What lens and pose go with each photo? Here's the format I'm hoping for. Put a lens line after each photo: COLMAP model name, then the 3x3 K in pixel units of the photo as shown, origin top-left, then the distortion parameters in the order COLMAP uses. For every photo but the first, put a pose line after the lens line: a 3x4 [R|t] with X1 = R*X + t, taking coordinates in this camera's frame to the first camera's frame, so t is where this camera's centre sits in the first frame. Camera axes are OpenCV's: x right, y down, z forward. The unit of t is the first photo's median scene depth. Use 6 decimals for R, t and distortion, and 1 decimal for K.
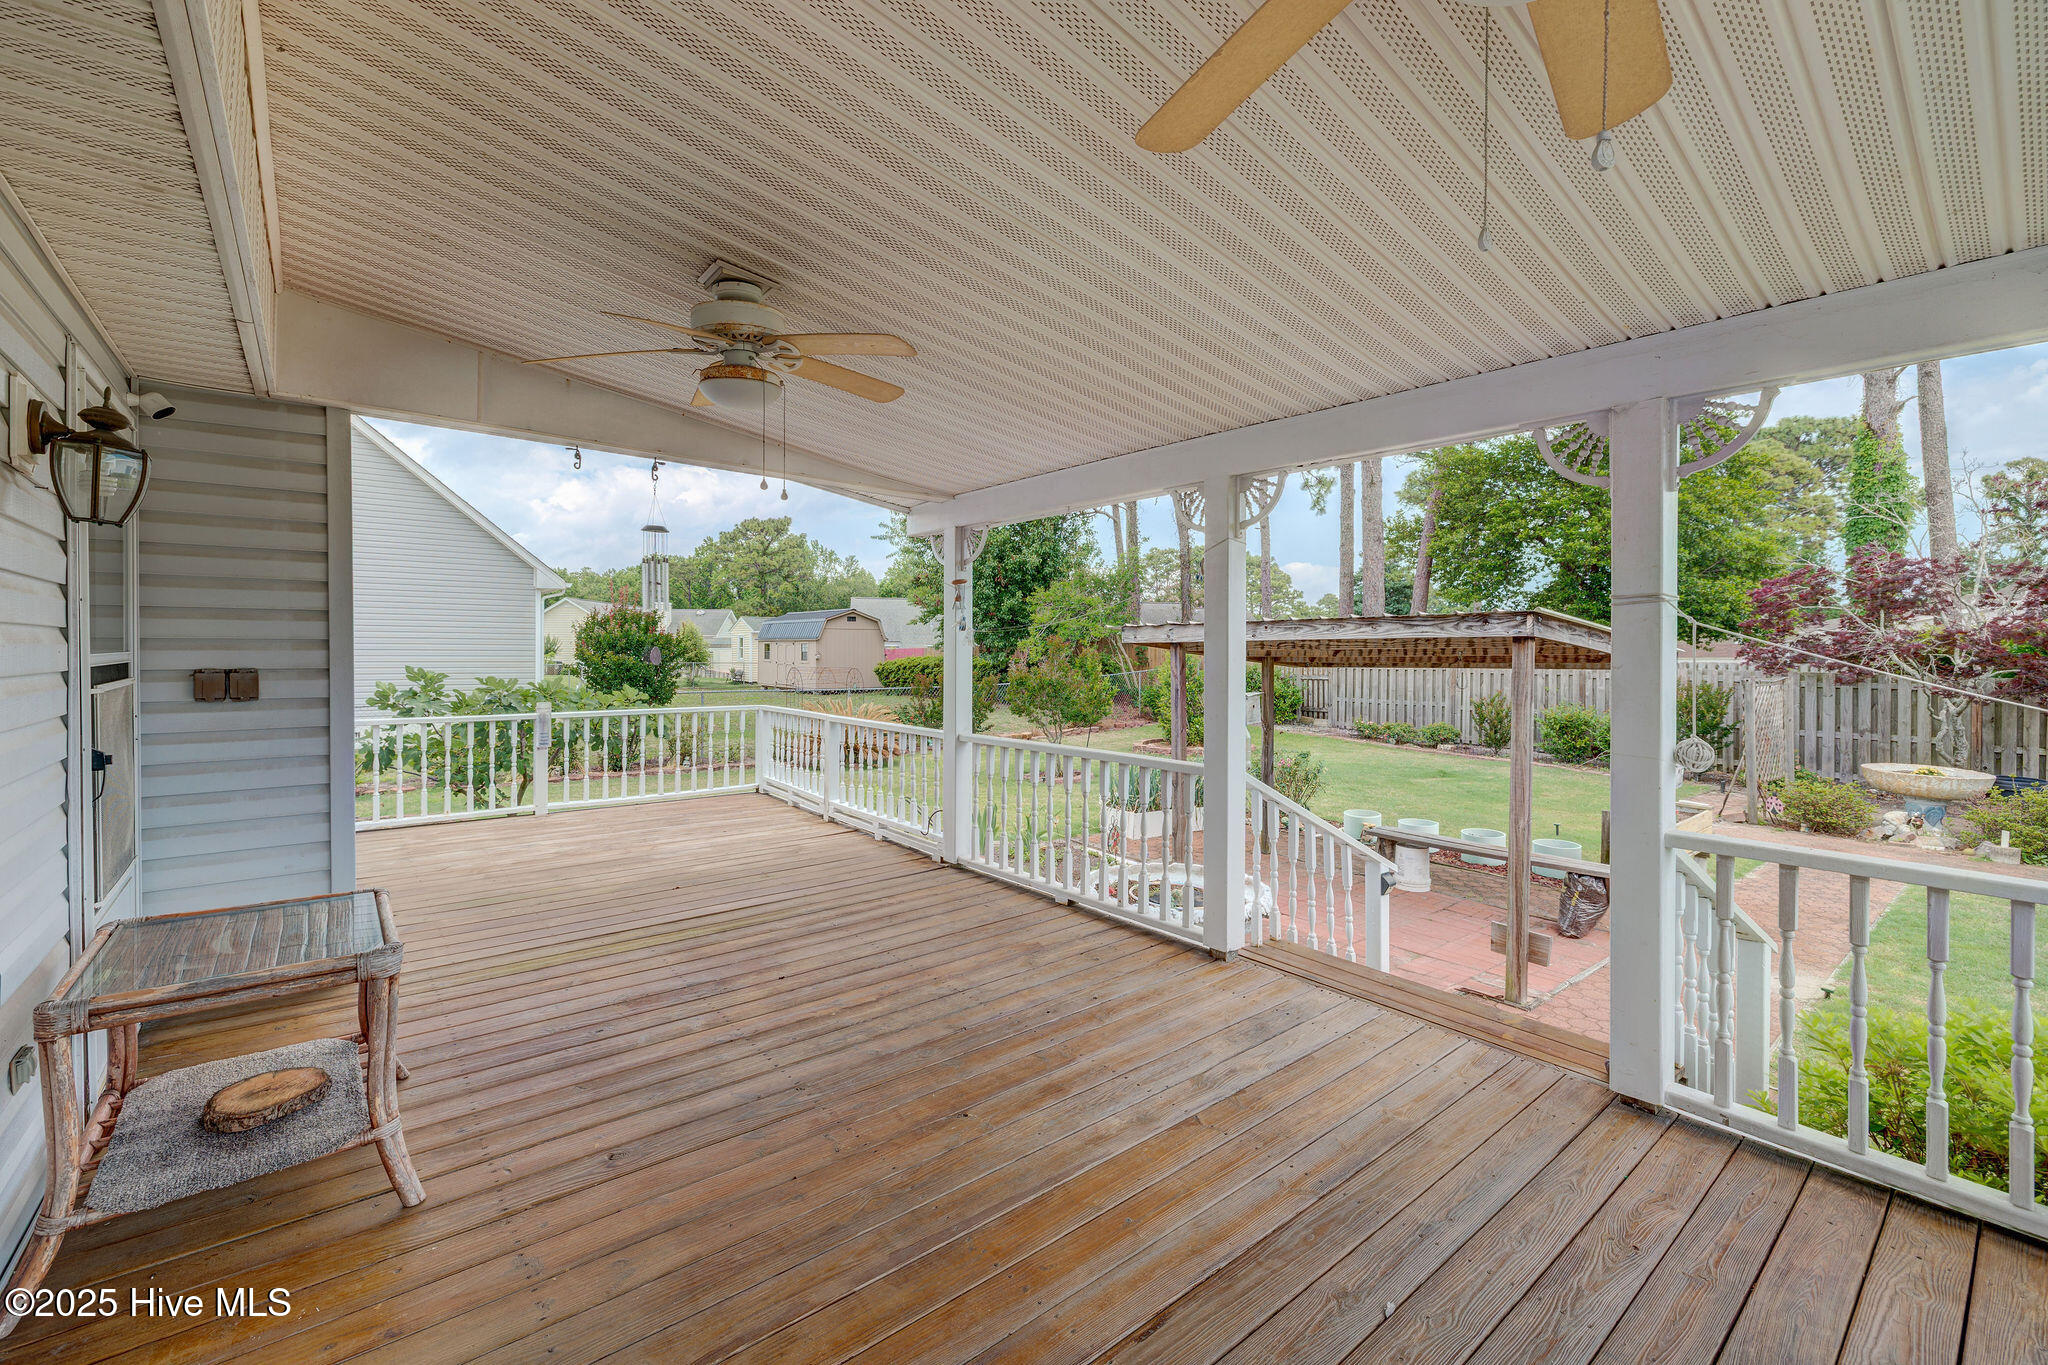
lens RADIAL K [[855.3, 0, 1006.4], [0, 855.3, 659.6], [0, 0, 1]] dist [-0.001861, -0.000053]
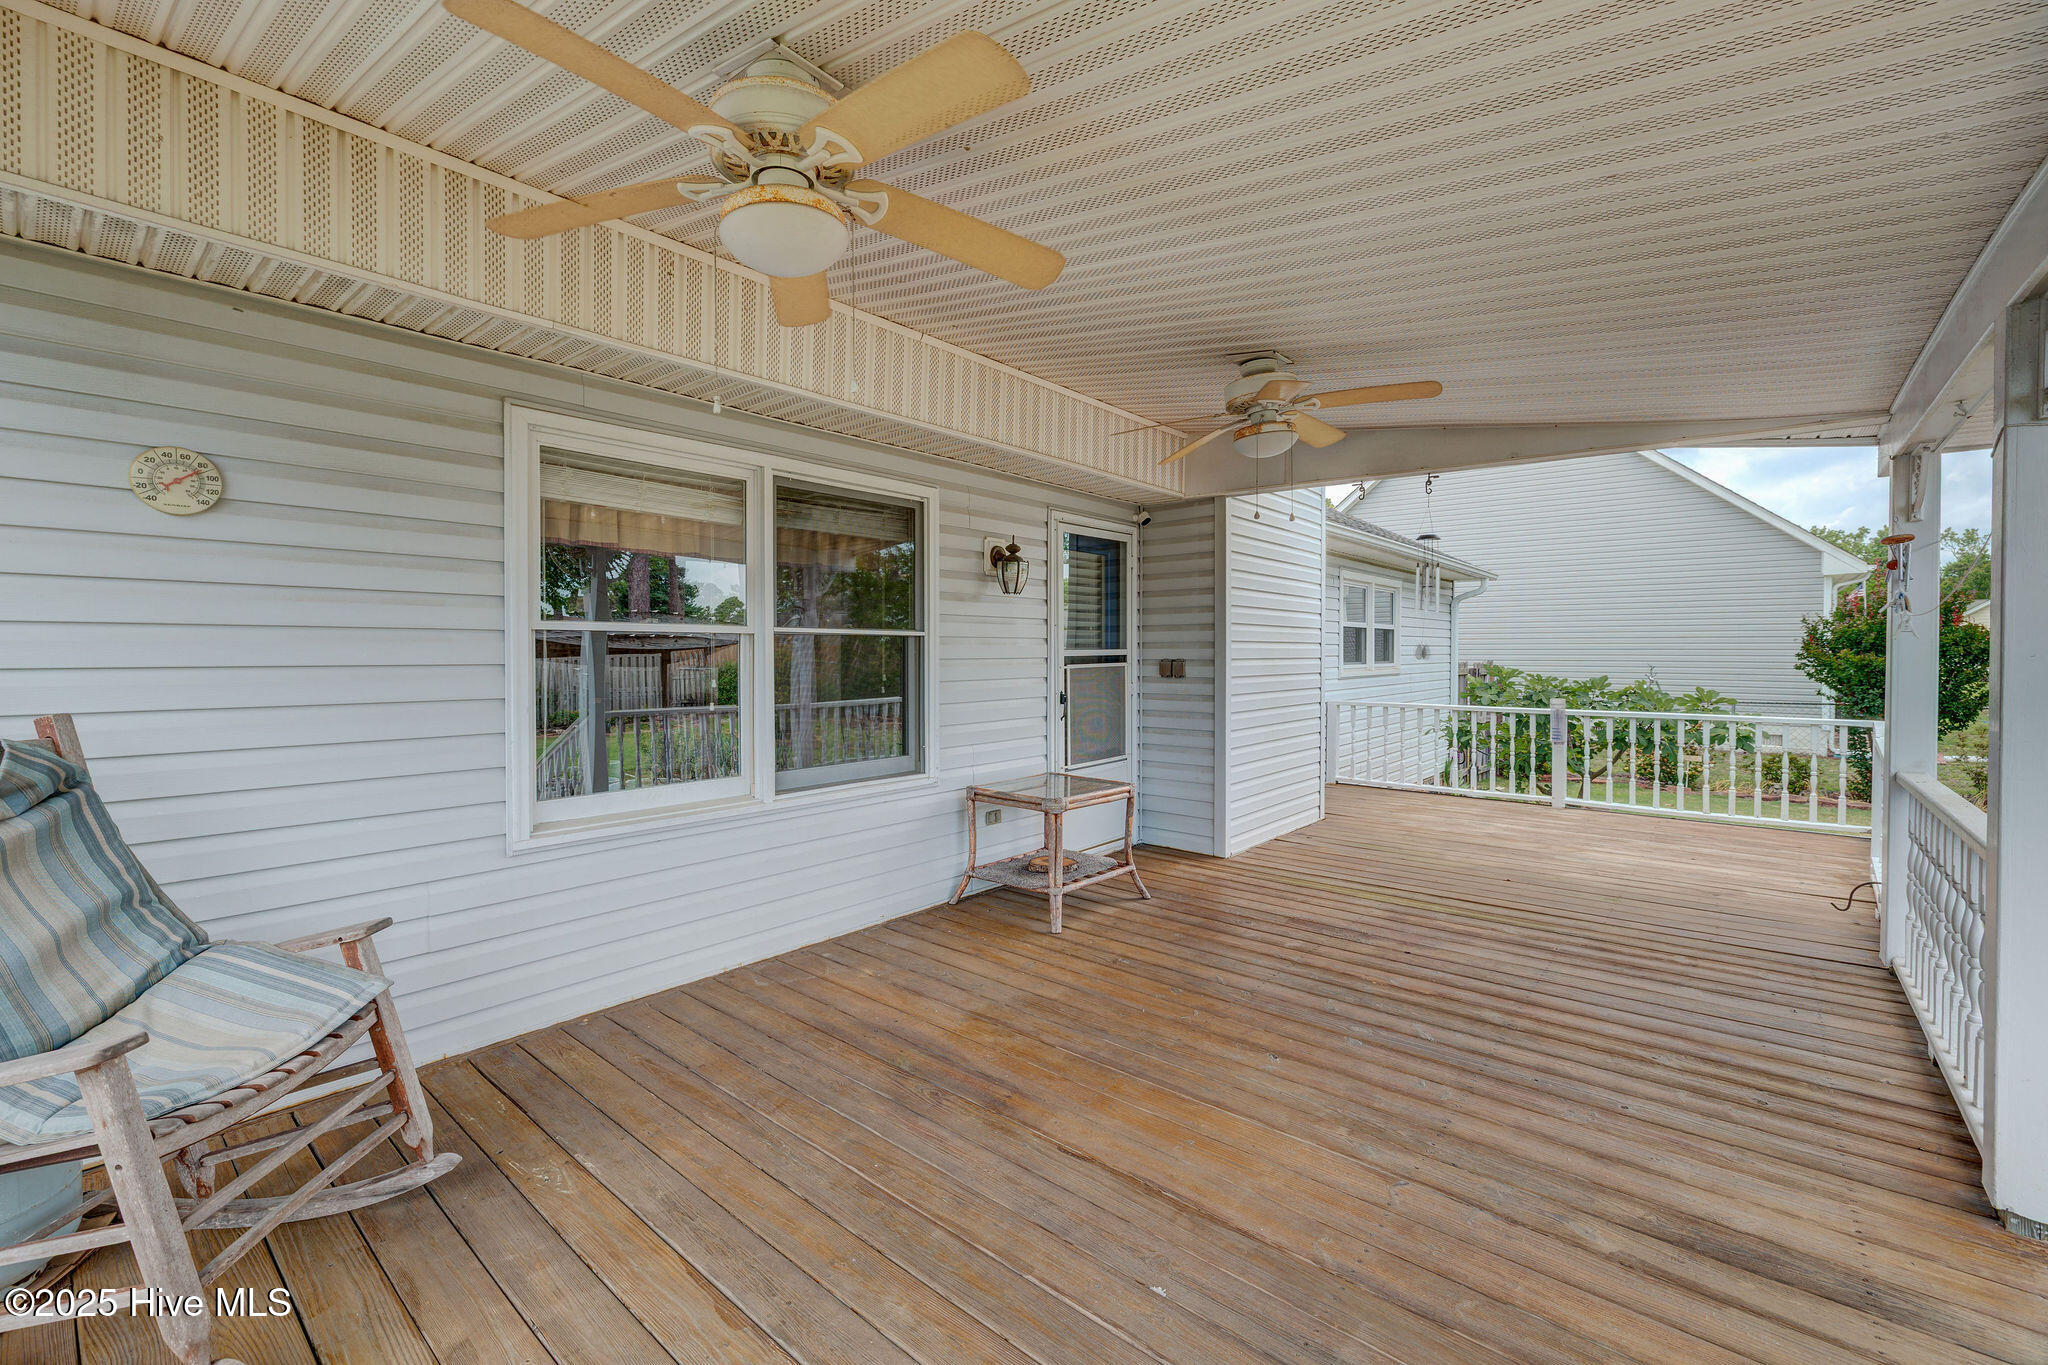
lens RADIAL K [[855.3, 0, 1006.4], [0, 855.3, 659.6], [0, 0, 1]] dist [-0.001861, -0.000053]
pose [[0.183333, 0.006691, -0.983028, 0.693761], [-0.007226, 0.999959, 0.005459, 0.004404], [0.983024, 0.006102, 0.183373, 0.309796]]
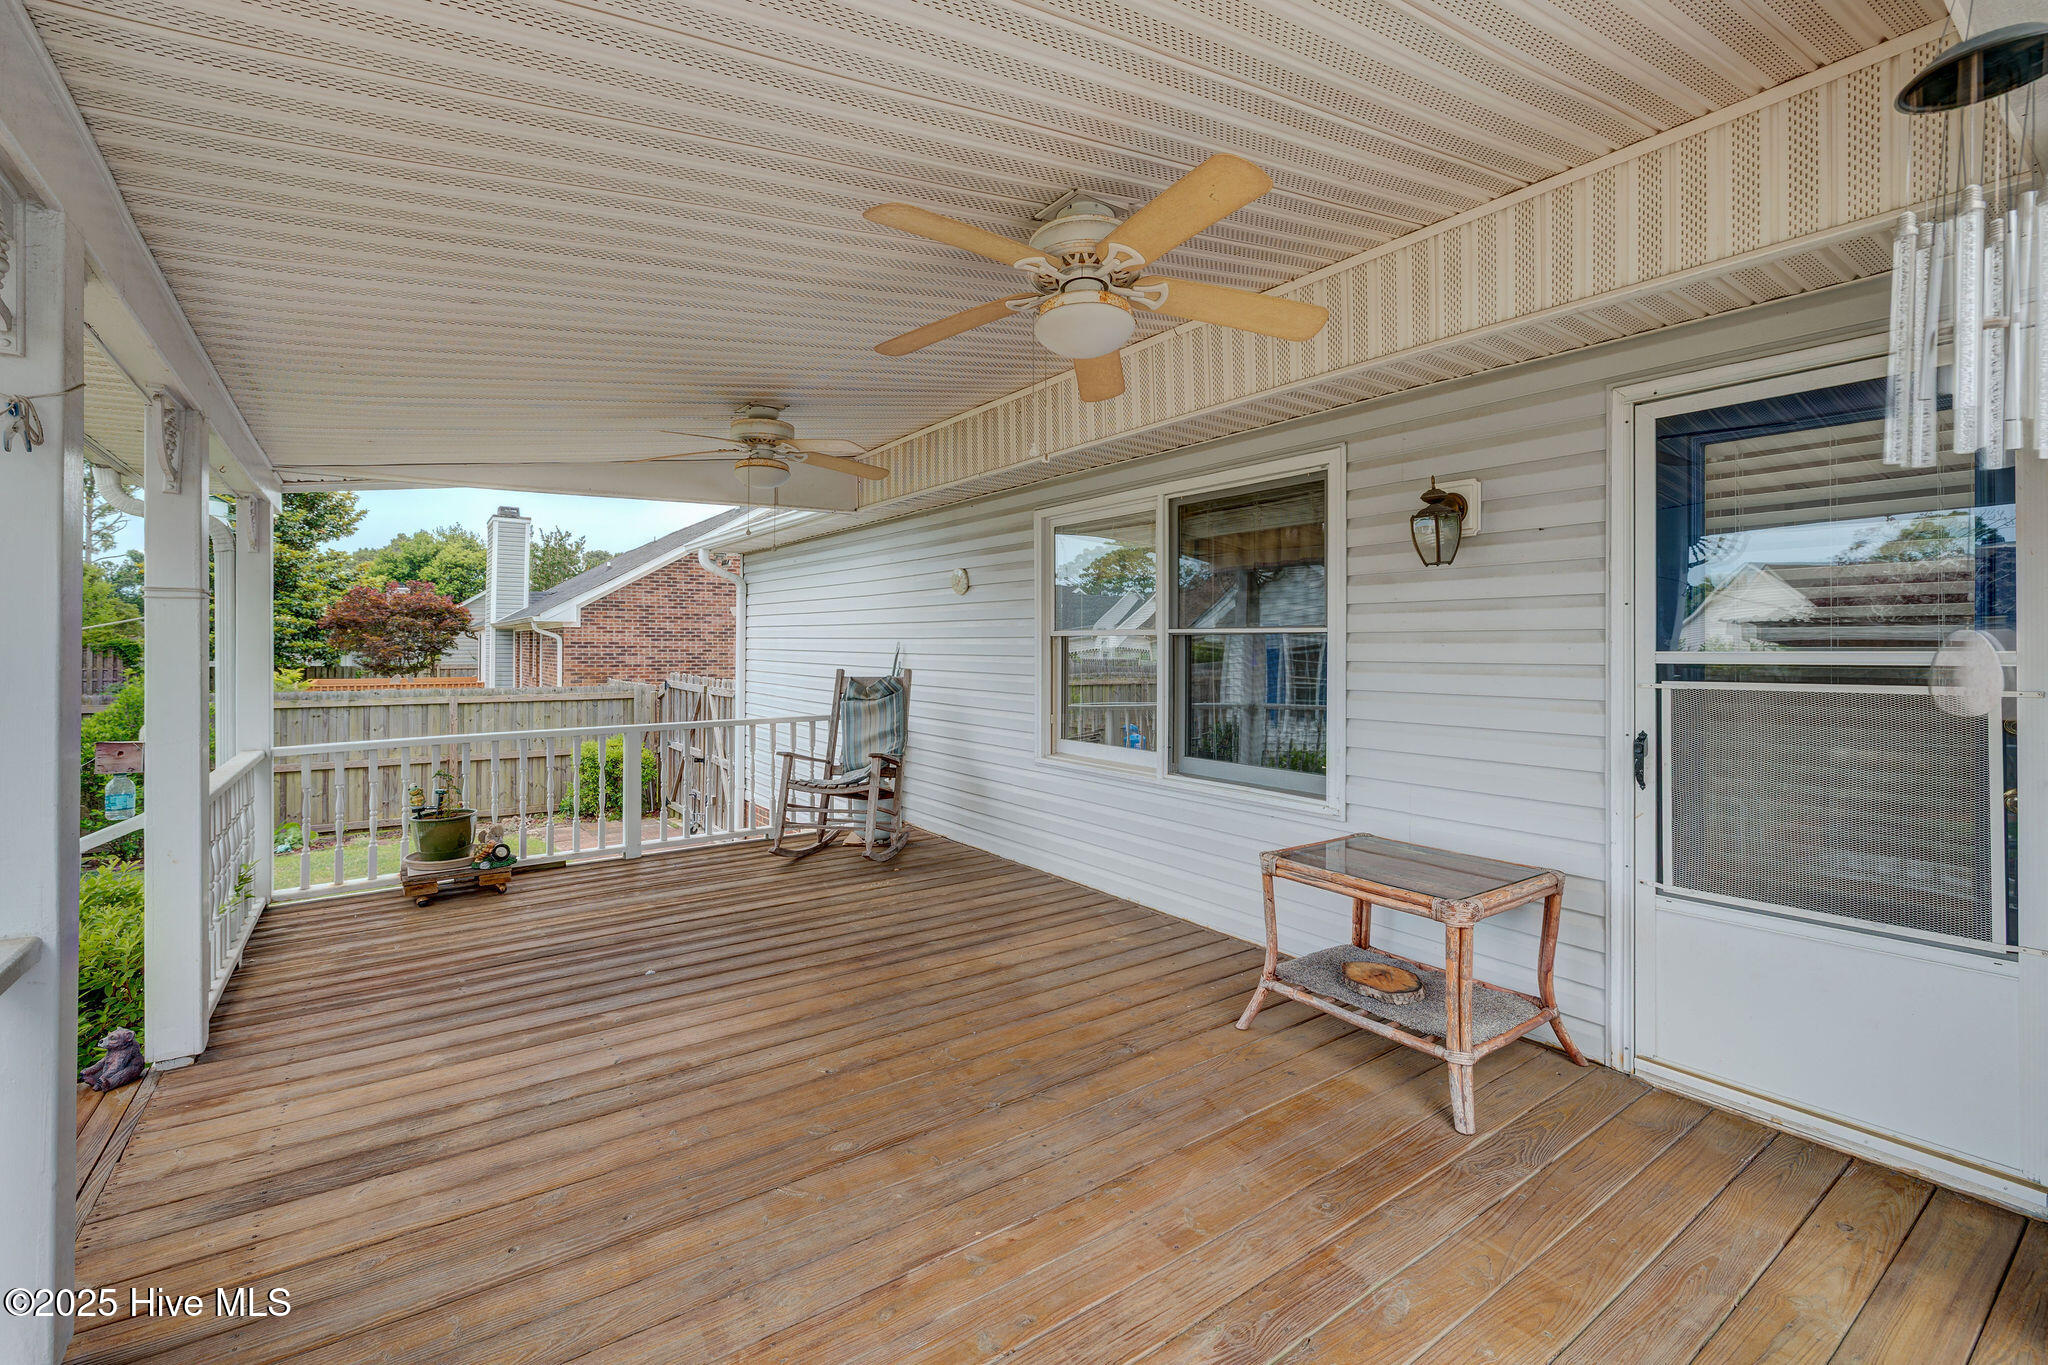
lens RADIAL K [[850.7, 0, 1025.3], [0, 850.7, 640.9], [0, 0, 1]] dist [-0.000665, -0.000092]
pose [[-0.999700, -0.001701, 0.024415, -0.215737], [-0.001619, 0.999993, 0.003382, -0.015420], [-0.024420, 0.003342, -0.999696, 1.441861]]
